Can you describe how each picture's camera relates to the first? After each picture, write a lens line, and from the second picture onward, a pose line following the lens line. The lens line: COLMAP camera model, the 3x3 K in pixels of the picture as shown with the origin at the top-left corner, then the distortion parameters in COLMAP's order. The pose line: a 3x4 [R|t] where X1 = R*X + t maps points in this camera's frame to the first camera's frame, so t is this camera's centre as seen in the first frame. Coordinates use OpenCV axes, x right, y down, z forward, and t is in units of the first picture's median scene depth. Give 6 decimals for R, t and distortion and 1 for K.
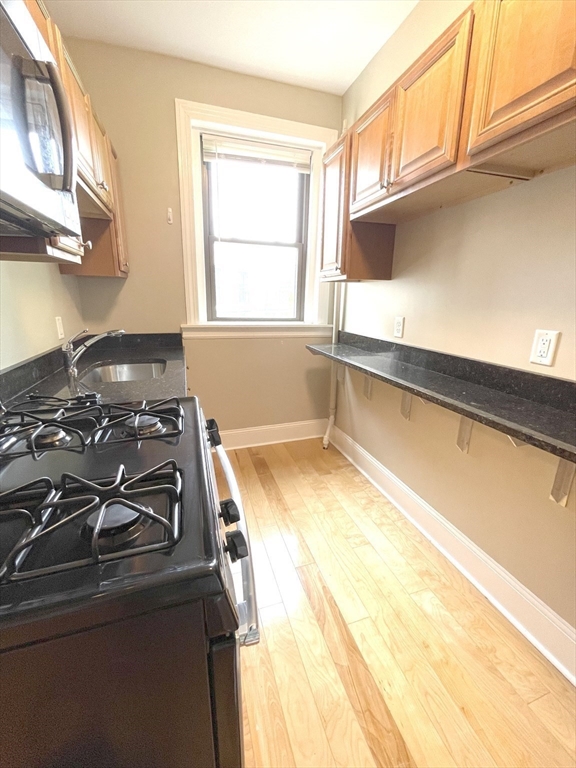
lens RADIAL K [[313.0, 0, 290.6], [0, 313.0, 382.2], [0, 0, 1]] dist [-0.002247, -0.000678]
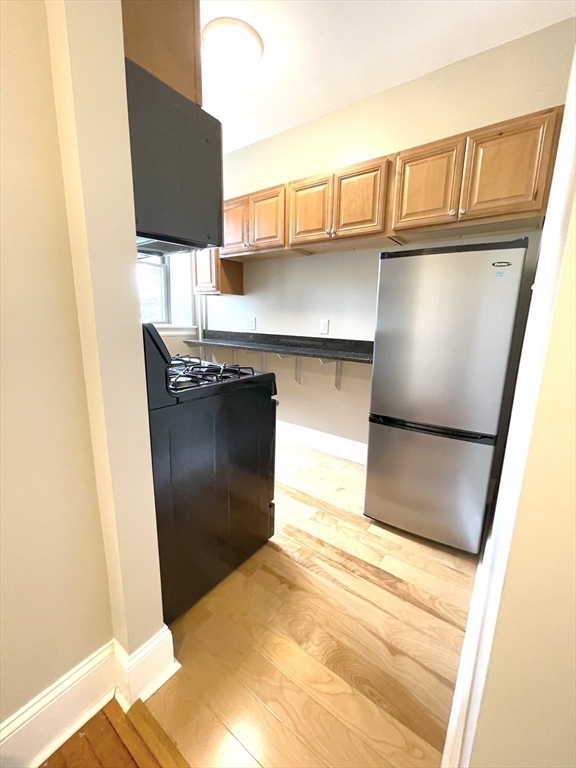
lens RADIAL K [[313.0, 0, 290.6], [0, 313.0, 382.2], [0, 0, 1]] dist [-0.002247, -0.000678]
pose [[0.812779, -0.111701, 0.571763, -0.551311], [0.138147, 0.990408, -0.002892, 0.192091], [-0.565956, 0.081338, 0.820414, -0.529266]]
